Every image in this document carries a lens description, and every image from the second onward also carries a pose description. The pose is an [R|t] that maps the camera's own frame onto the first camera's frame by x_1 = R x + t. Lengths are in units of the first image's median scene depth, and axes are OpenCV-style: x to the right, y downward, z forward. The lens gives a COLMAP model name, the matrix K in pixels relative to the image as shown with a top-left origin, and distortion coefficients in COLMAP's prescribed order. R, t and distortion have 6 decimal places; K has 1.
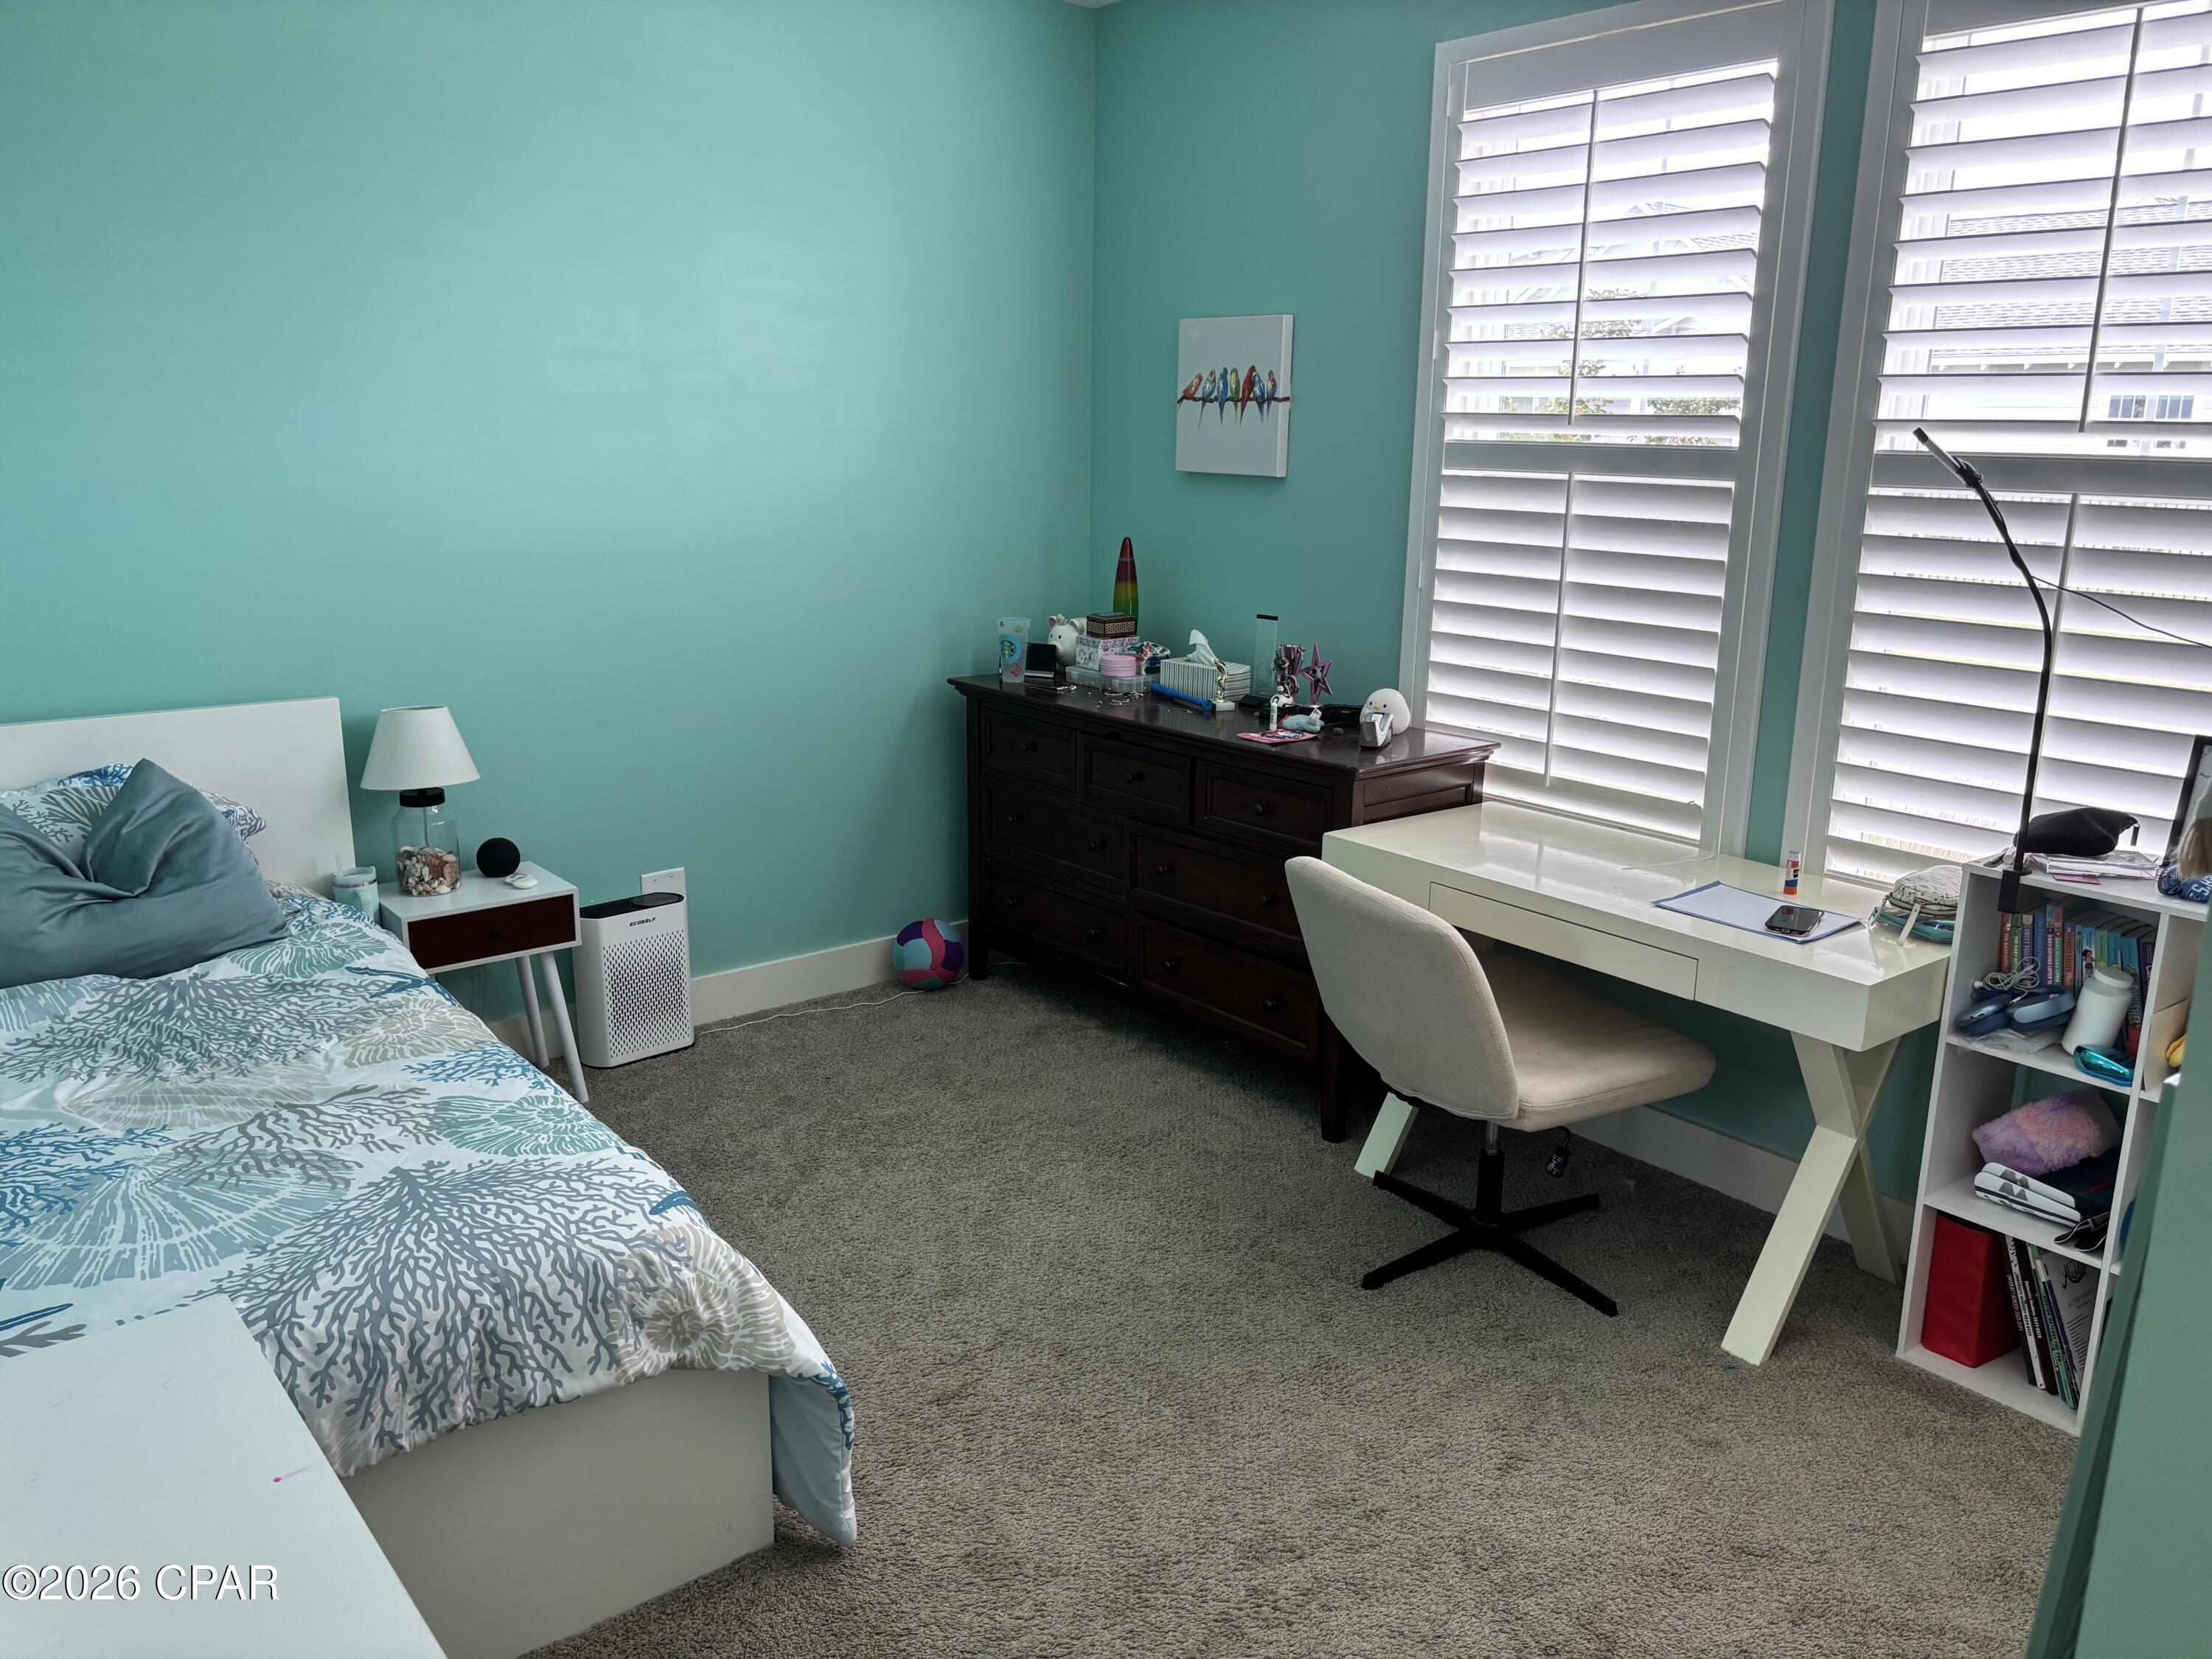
lens RADIAL K [[1674.9, 0, 1108.6], [0, 1674.9, 828.4], [0, 0, 1]] dist [-0.001620, 0.000576]
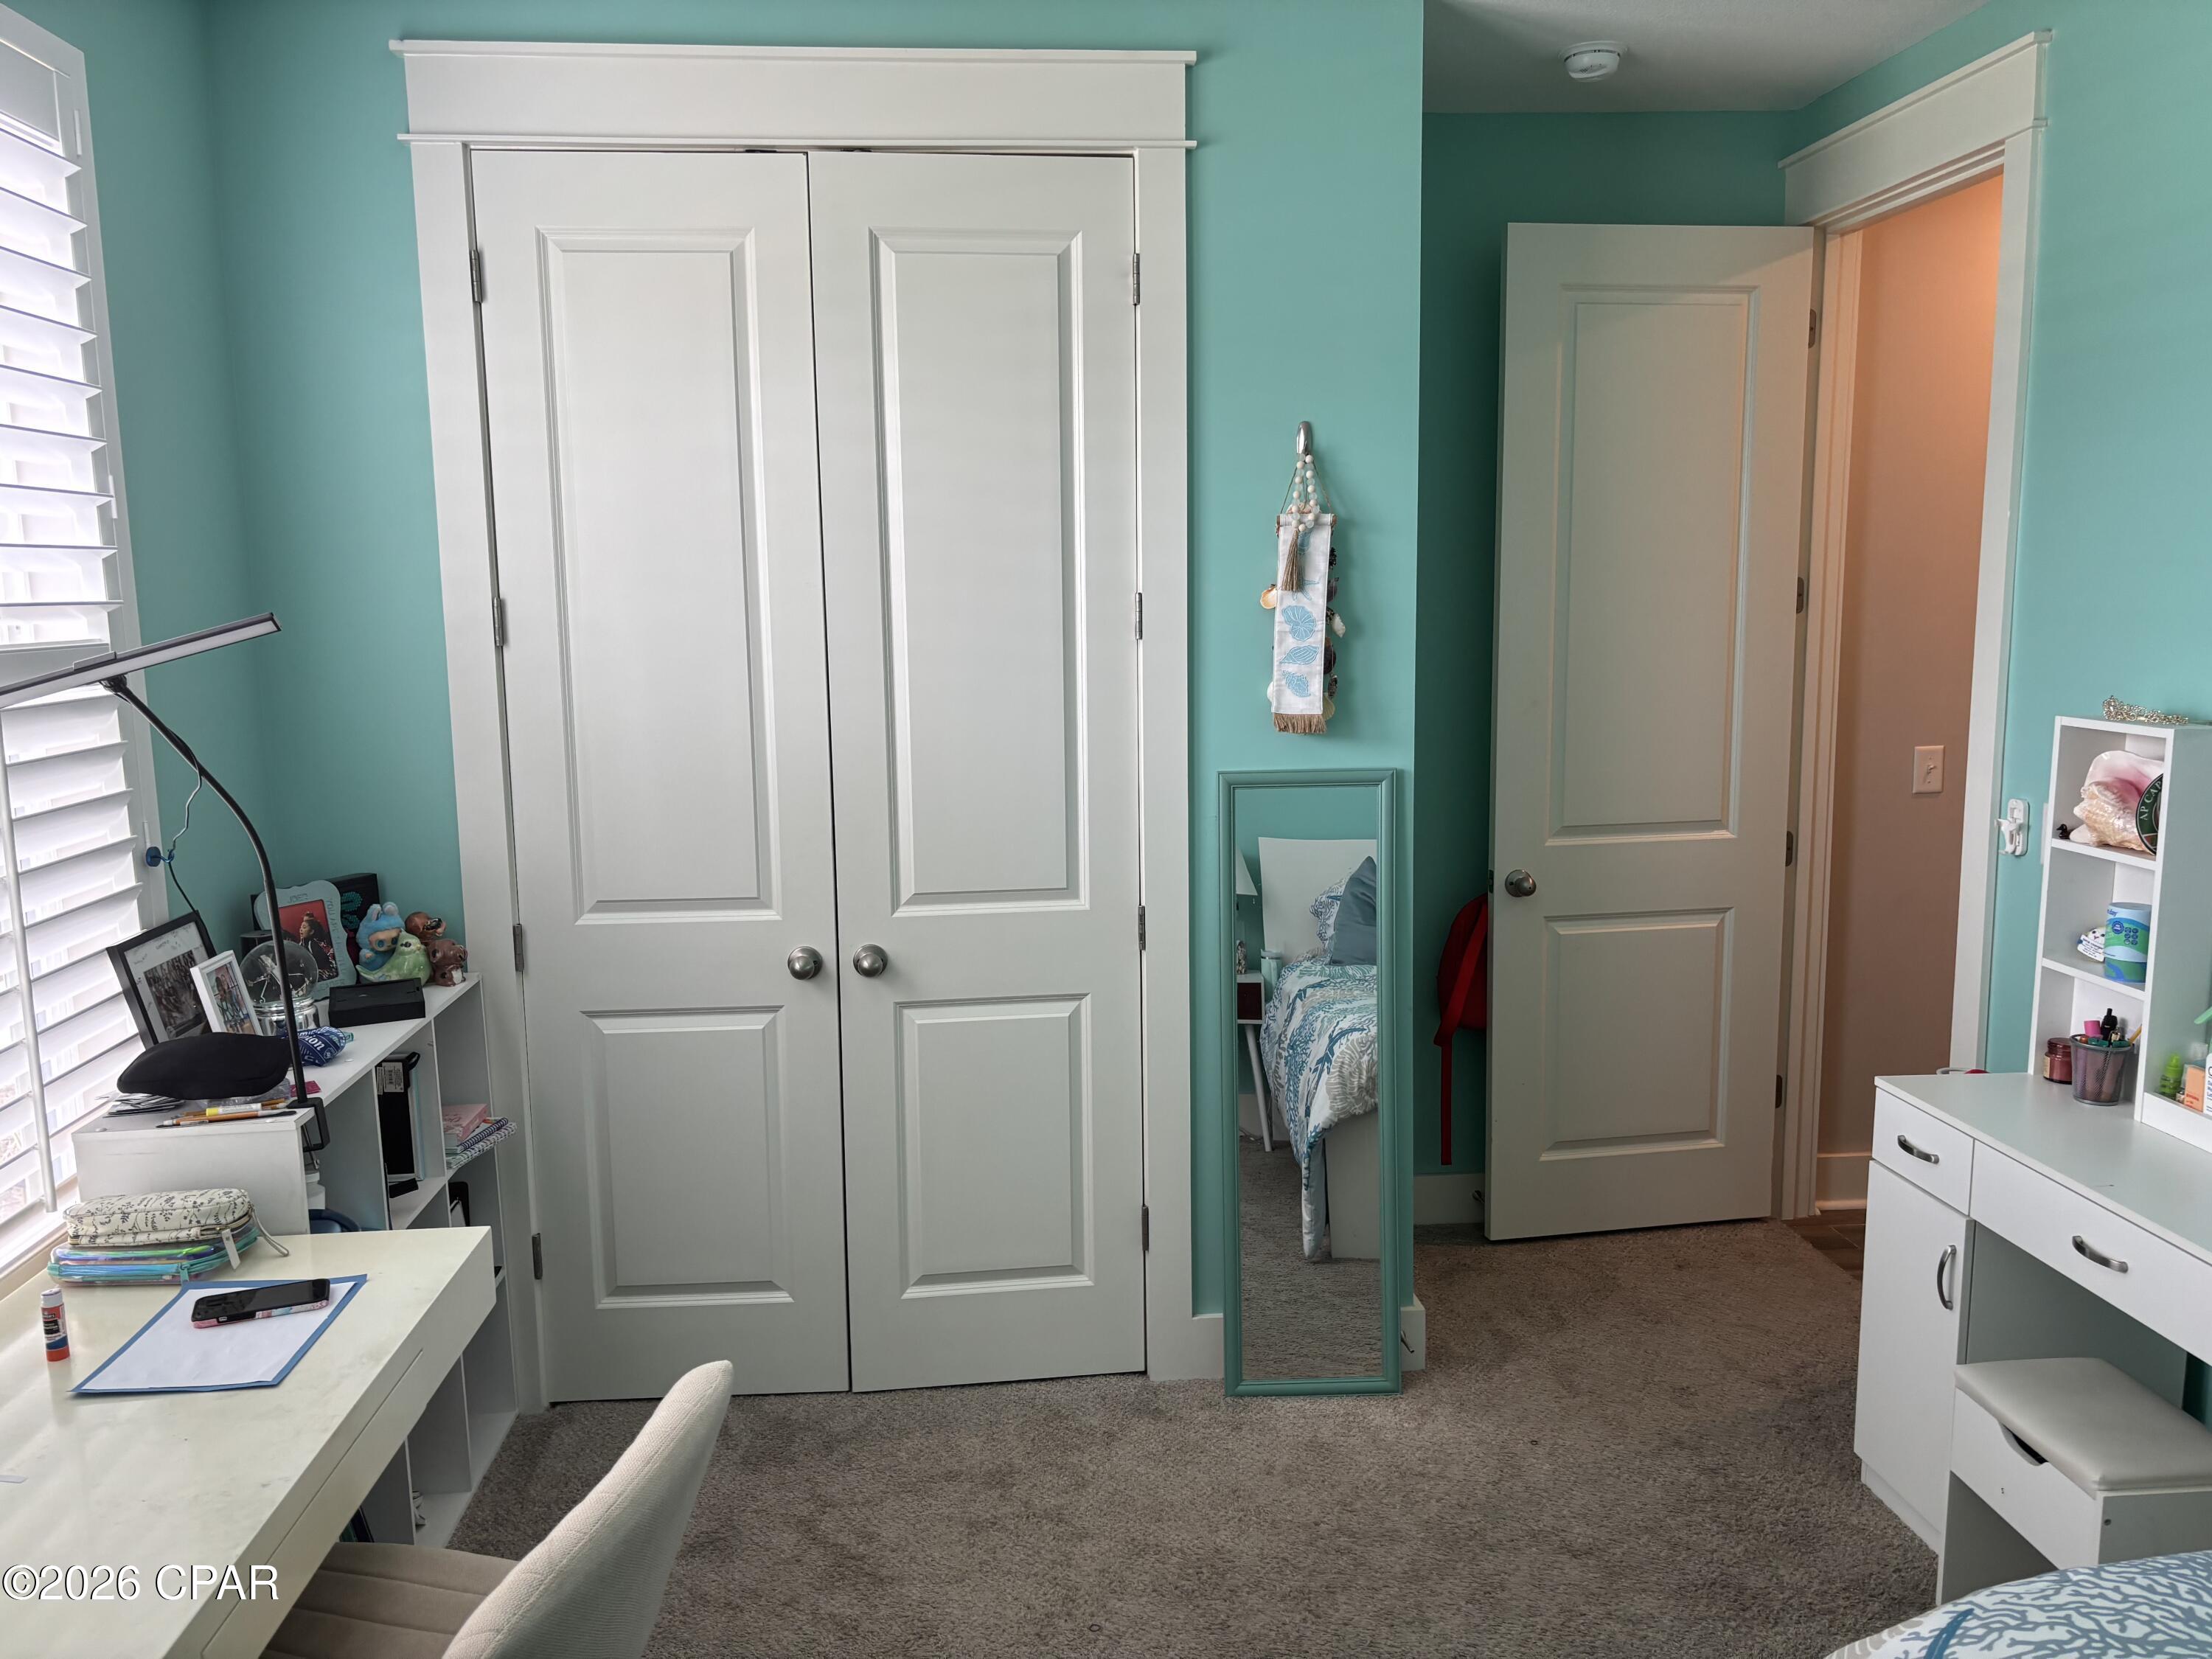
lens RADIAL K [[1674.9, 0, 1108.2], [0, 1674.9, 829.6], [0, 0, 1]] dist [-0.001620, 0.000576]
pose [[-0.830469, -0.089044, 0.549903, -0.334695], [0.136070, 0.924816, 0.355248, -0.433447], [-0.540191, 0.369847, -0.755914, 1.665343]]
